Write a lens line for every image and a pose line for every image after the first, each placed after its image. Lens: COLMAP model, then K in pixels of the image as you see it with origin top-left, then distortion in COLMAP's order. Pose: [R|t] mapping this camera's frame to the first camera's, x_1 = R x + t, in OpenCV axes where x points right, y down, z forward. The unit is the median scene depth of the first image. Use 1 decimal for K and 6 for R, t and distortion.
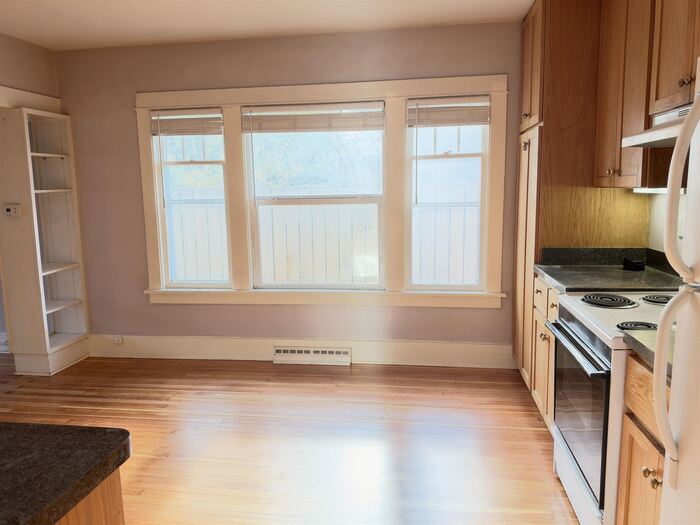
lens RADIAL K [[515.4, 0, 350.9], [0, 515.4, 263.3], [0, 0, 1]] dist [-0.001594, 0.001497]
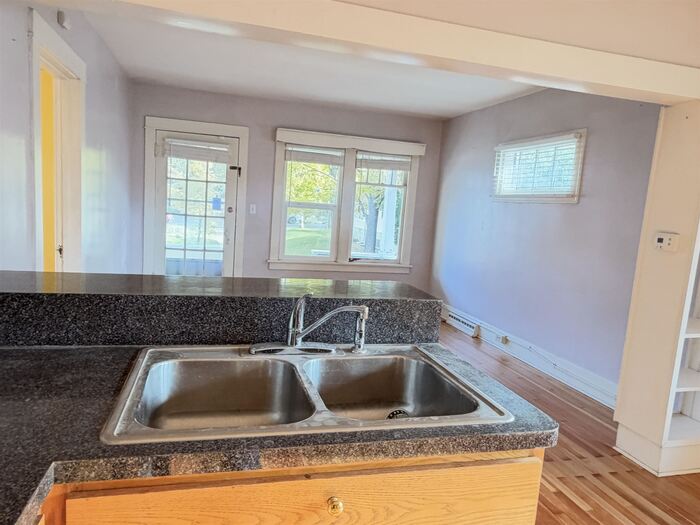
lens RADIAL K [[492.5, 0, 349.8], [0, 492.5, 264.6], [0, 0, 1]] dist [0.028403, -0.003355]
pose [[0.394462, 0.168535, -0.903325, -0.185296], [-0.210403, 0.973486, 0.089747, -0.037760], [0.894500, 0.154661, 0.419464, 0.298103]]
